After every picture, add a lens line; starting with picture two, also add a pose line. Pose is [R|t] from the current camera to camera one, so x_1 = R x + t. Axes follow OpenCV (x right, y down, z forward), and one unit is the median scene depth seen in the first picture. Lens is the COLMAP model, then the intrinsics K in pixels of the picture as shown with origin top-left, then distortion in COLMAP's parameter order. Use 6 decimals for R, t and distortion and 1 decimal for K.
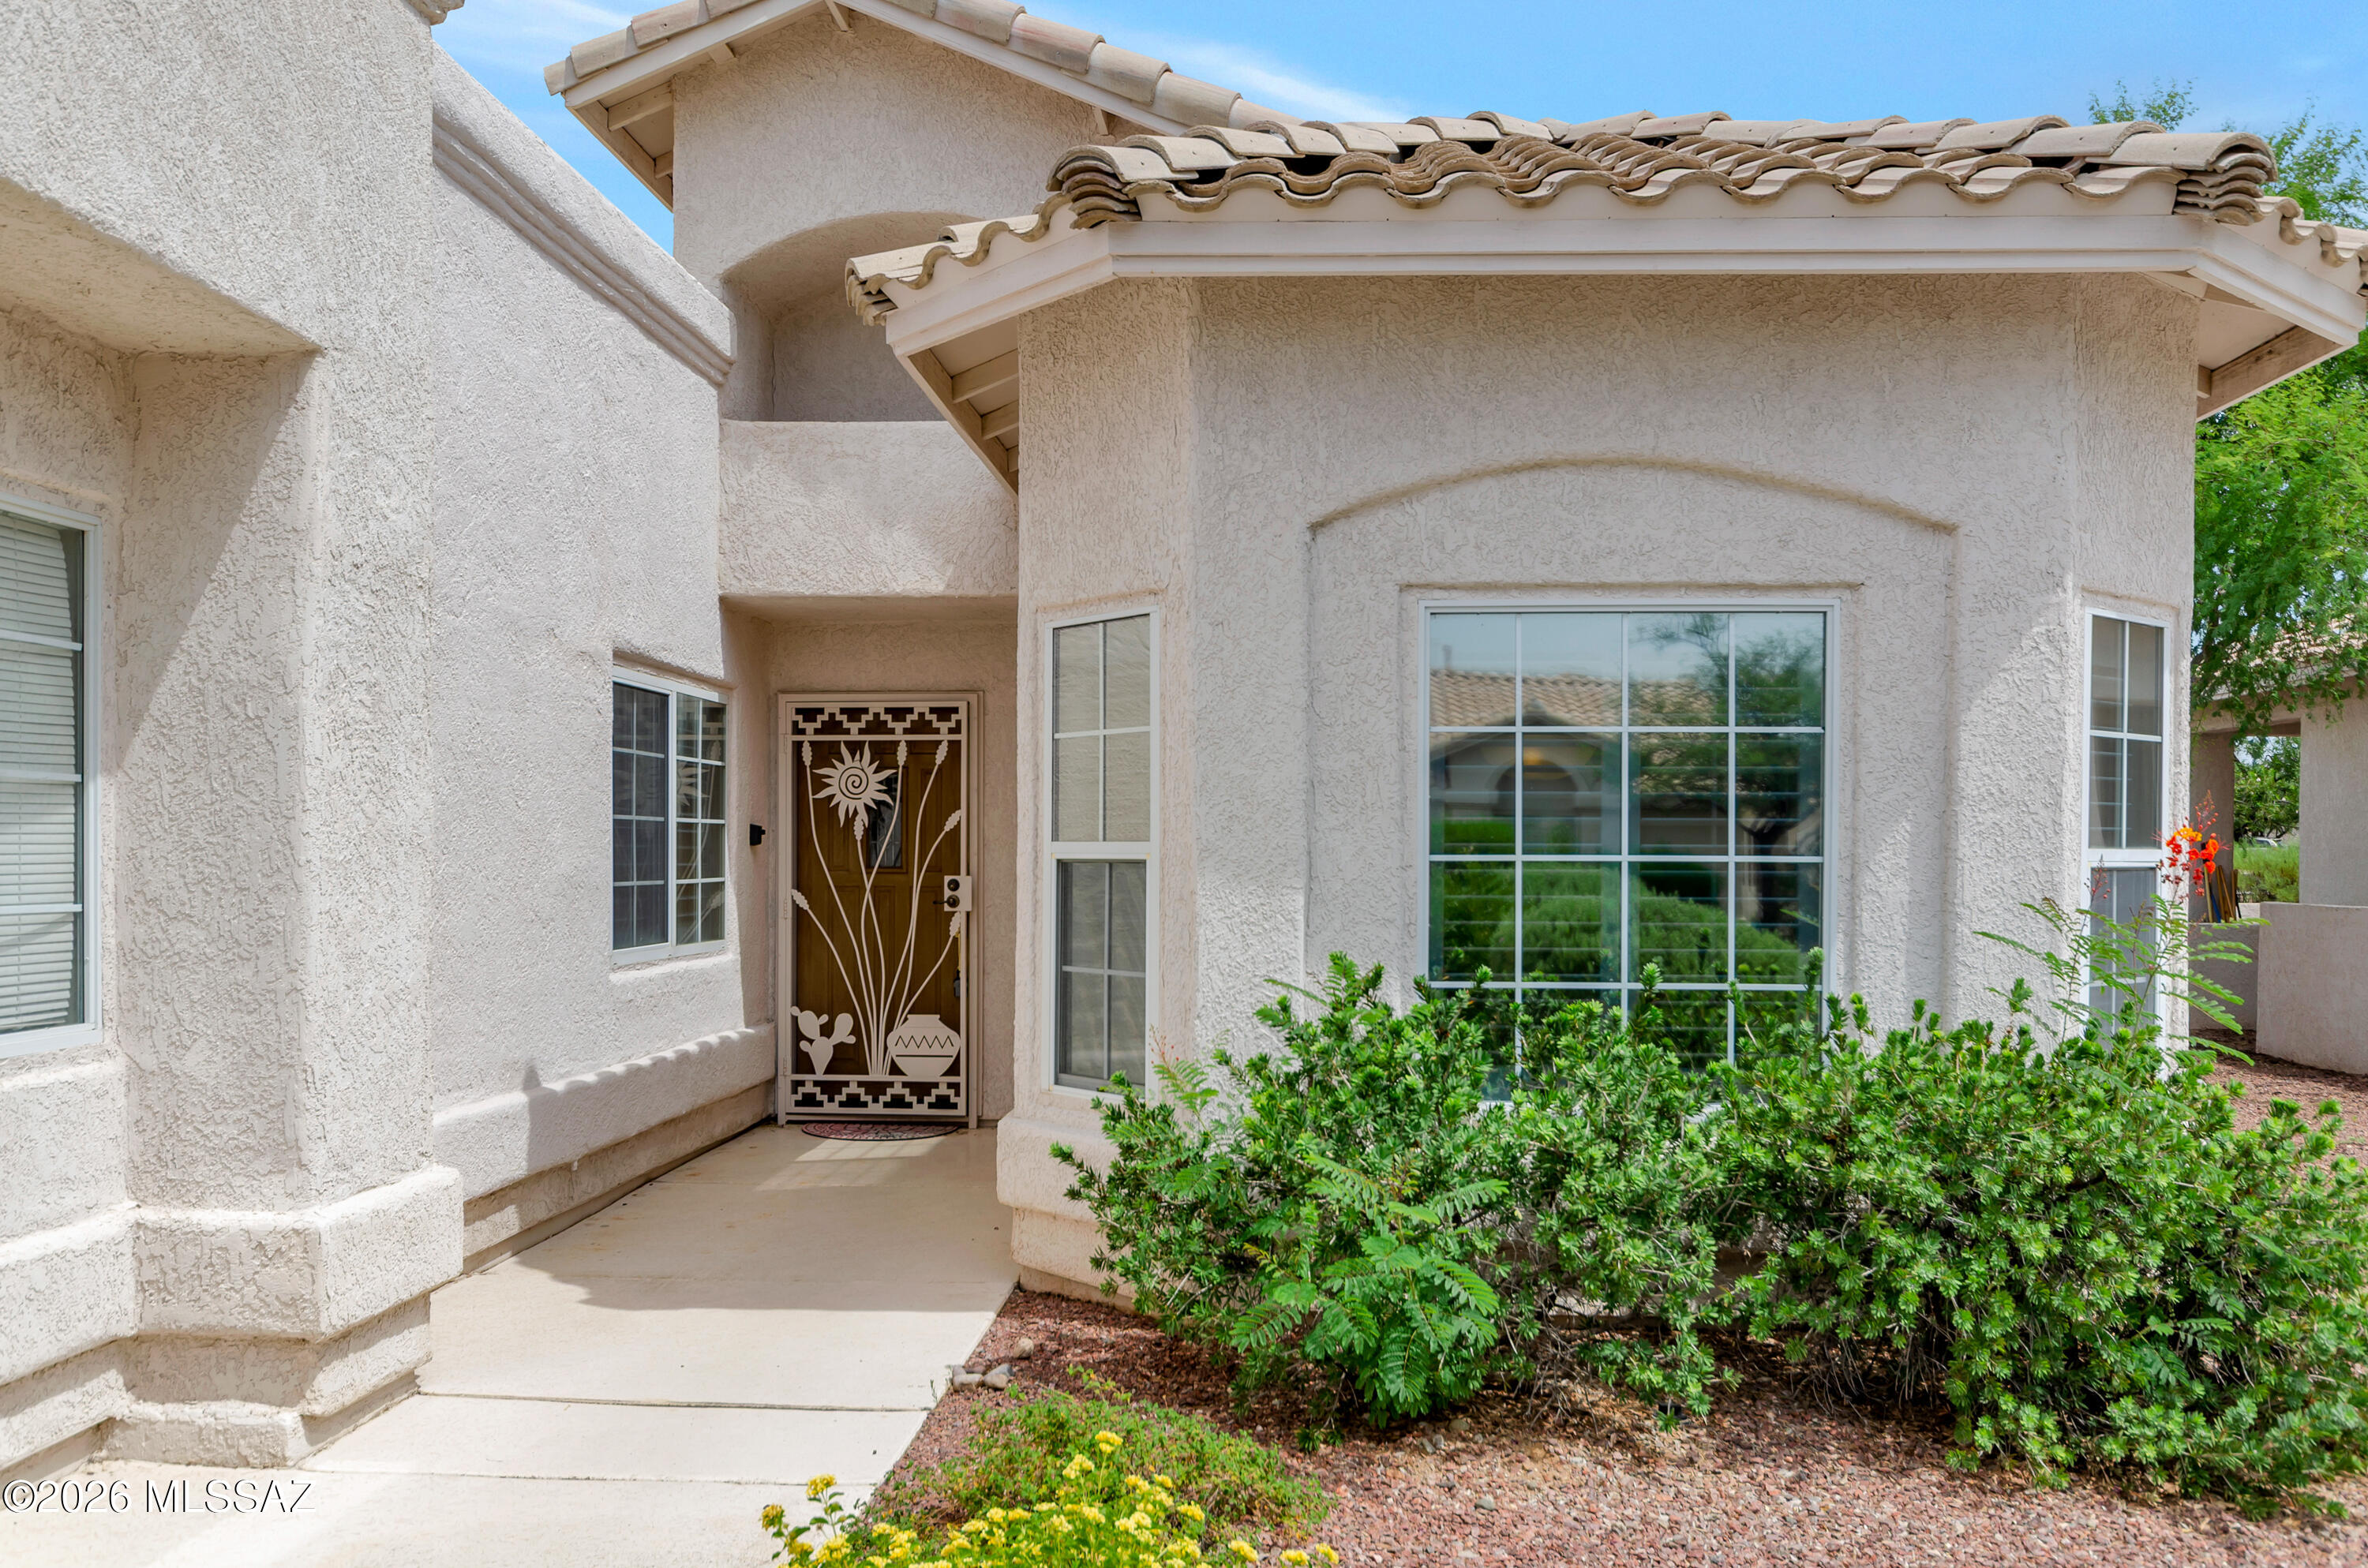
lens RADIAL K [[1951.0, 0, 1184.0], [0, 1951.0, 784.0], [0, 0, 1]] dist [-0.052618, -0.002033]
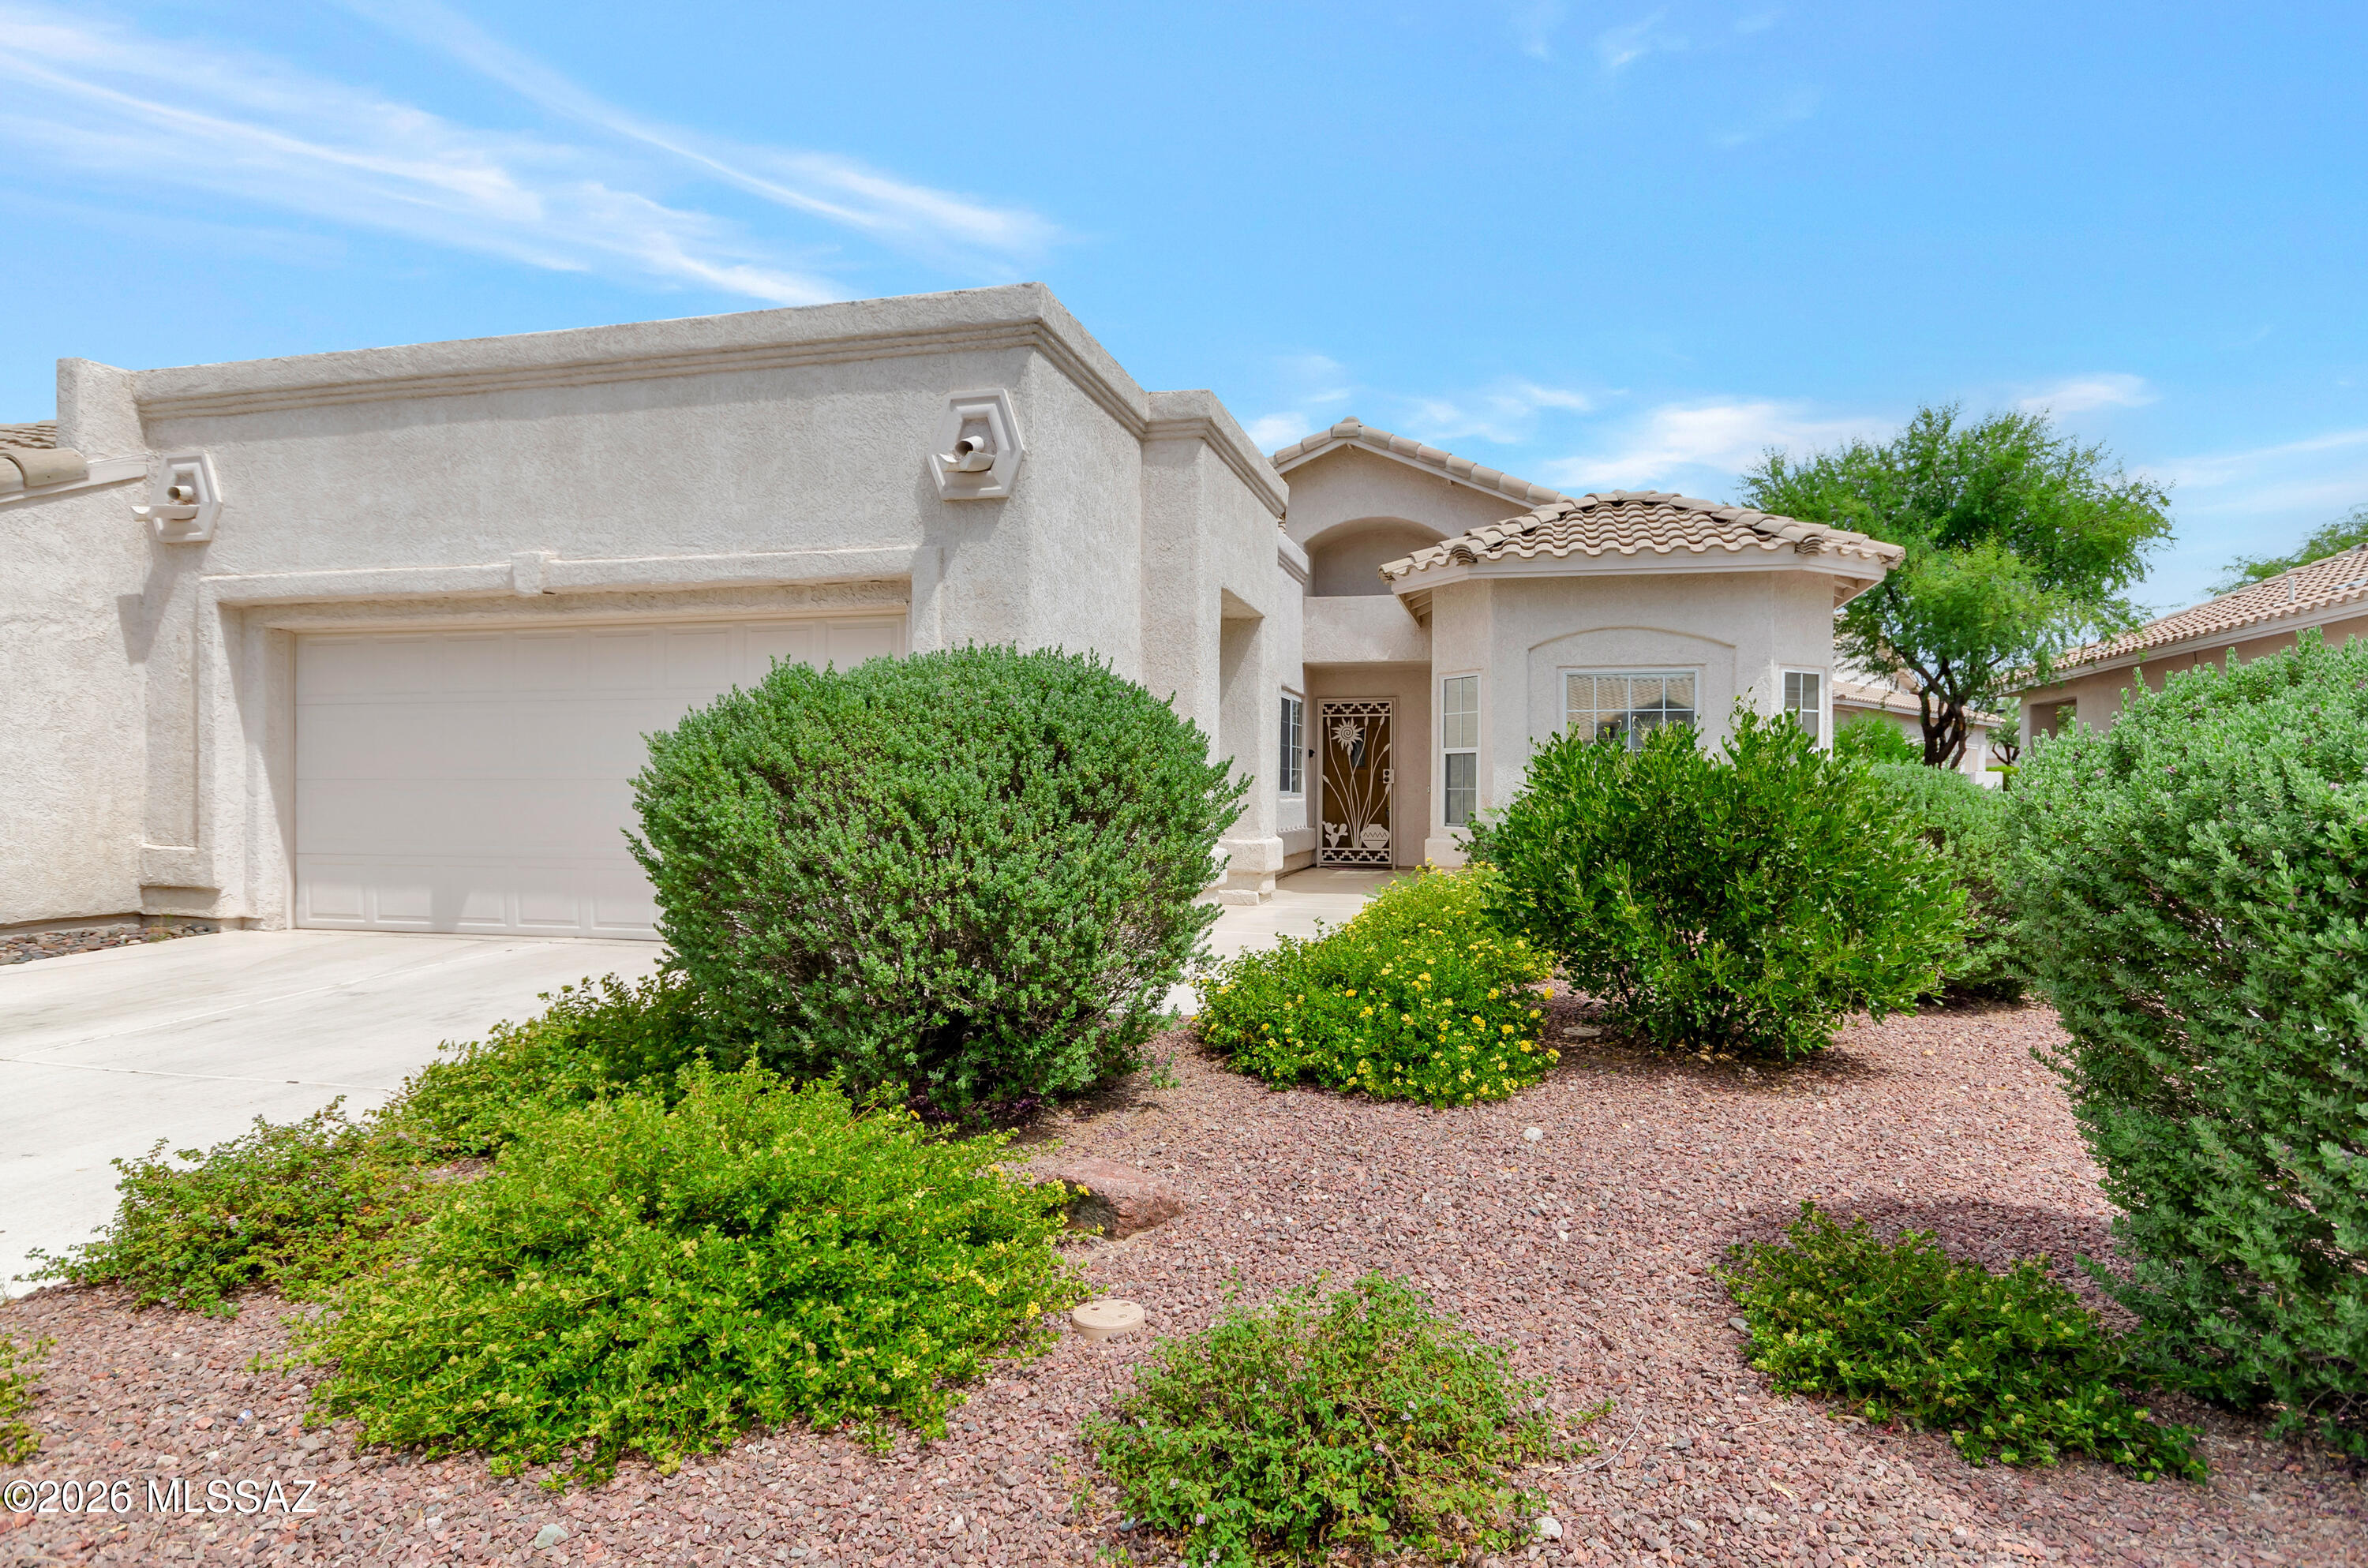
lens RADIAL K [[1299.7, 0, 1184.0], [0, 1299.7, 784.0], [0, 0, 1]] dist [-0.003316, -0.000041]
pose [[0.979373, -0.002066, -0.202049, -0.037409], [0.008161, 0.999536, 0.029336, 0.015377], [0.201895, -0.030380, 0.978936, -0.769602]]
